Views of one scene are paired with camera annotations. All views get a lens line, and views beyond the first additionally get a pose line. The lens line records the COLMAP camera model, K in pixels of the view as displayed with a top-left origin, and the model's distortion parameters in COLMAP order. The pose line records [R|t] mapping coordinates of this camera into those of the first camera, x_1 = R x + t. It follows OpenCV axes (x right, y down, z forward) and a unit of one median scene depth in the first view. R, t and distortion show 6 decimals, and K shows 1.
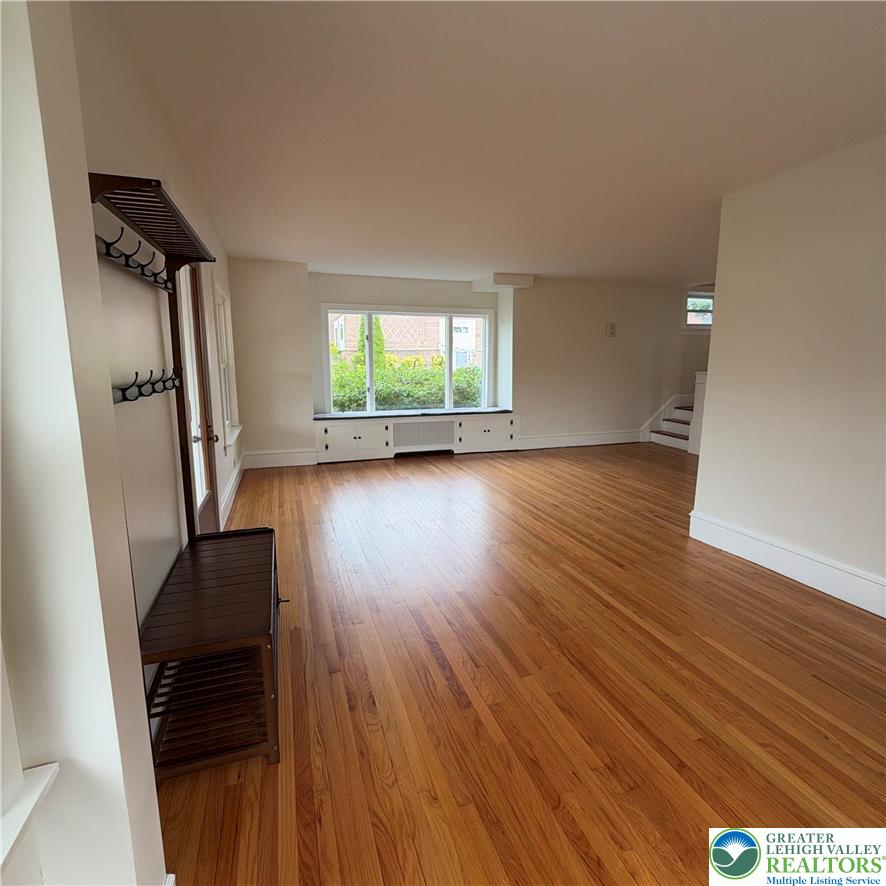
lens RADIAL K [[470.3, 0, 443.5], [0, 470.3, 441.3], [0, 0, 1]] dist [0.000022, -0.000510]
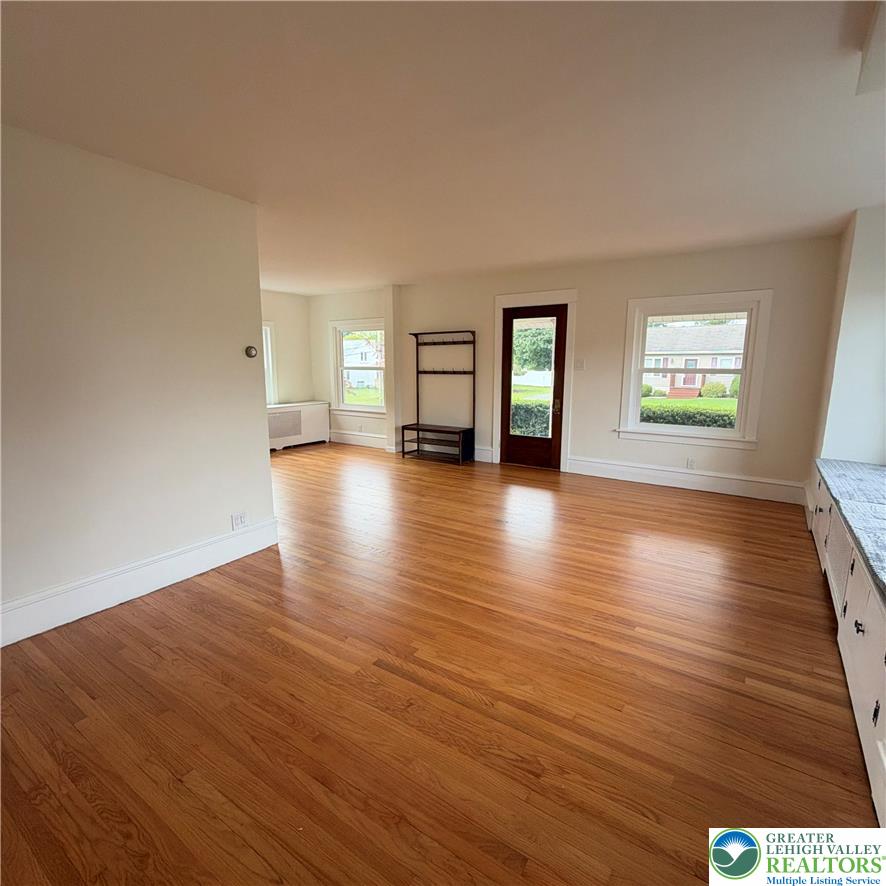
lens RADIAL K [[470.3, 0, 443.5], [0, 470.3, 441.3], [0, 0, 1]] dist [0.000022, -0.000510]
pose [[-0.799092, 0.097084, -0.593319, 0.838377], [-0.104343, 0.949504, 0.295896, -0.344033], [0.592085, 0.298357, -0.748611, 1.942815]]
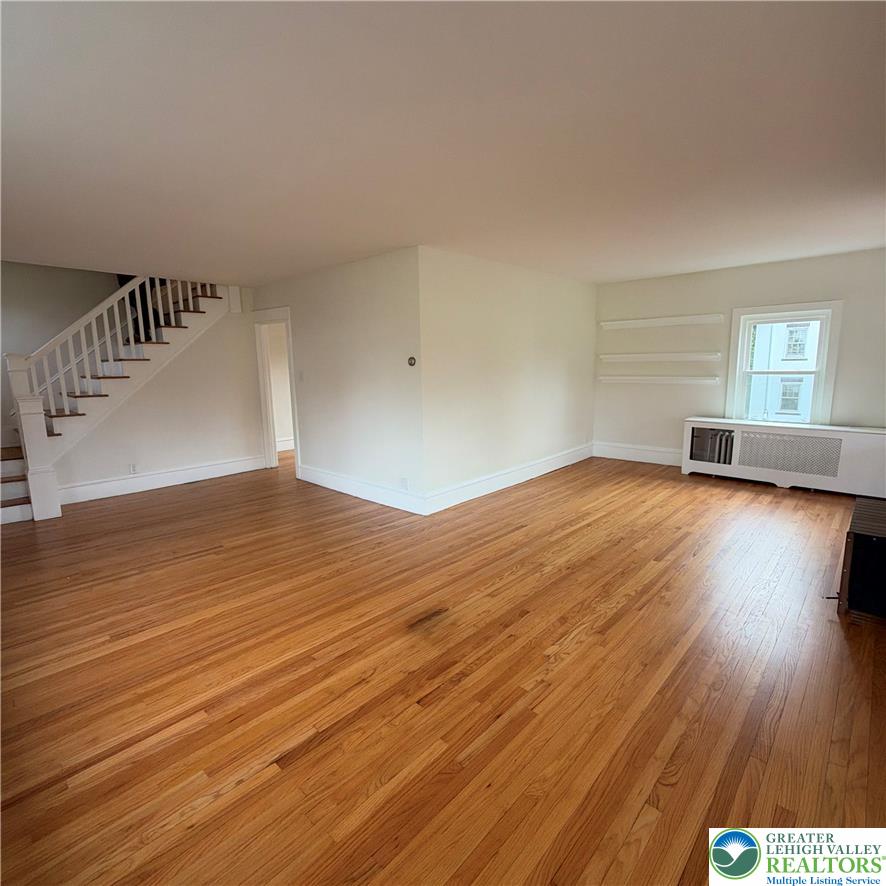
lens RADIAL K [[470.3, 0, 443.5], [0, 470.3, 441.3], [0, 0, 1]] dist [0.000022, -0.000510]
pose [[-0.464952, -0.133500, 0.875213, -0.561274], [0.165229, 0.958113, 0.233922, -0.270563], [-0.869781, 0.253373, -0.423418, 1.468983]]
